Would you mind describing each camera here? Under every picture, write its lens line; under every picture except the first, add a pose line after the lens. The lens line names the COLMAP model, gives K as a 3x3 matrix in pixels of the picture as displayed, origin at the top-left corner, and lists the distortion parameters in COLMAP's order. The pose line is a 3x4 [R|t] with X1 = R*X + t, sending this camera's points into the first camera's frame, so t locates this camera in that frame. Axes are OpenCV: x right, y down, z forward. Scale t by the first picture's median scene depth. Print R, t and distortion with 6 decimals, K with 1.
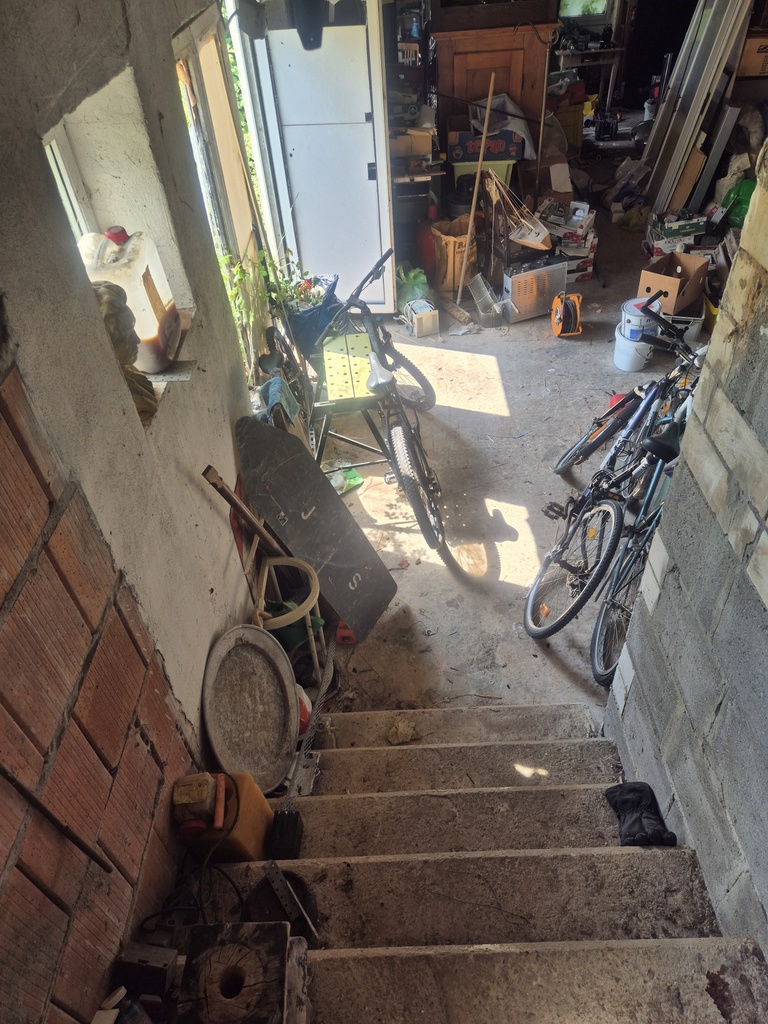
lens RADIAL K [[674.9, 0, 384.2], [0, 674.9, 519.6], [0, 0, 1]] dist [0.032434, -0.024653]
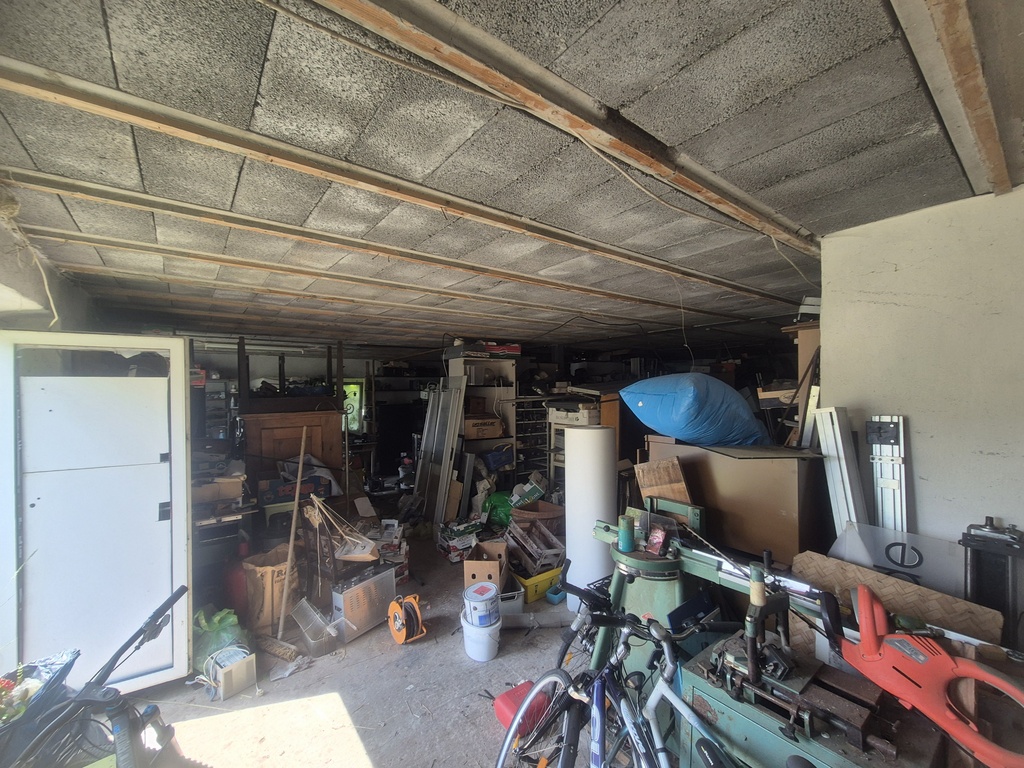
lens RADIAL K [[430.0, 0, 519.2], [0, 430.0, 392.6], [0, 0, 1]] dist [0.008506, 0.001412]
pose [[0.800929, 0.048155, 0.596820, 0.006371], [0.379612, 0.729991, -0.568338, -0.113933], [-0.463042, 0.681758, 0.566390, 0.318603]]
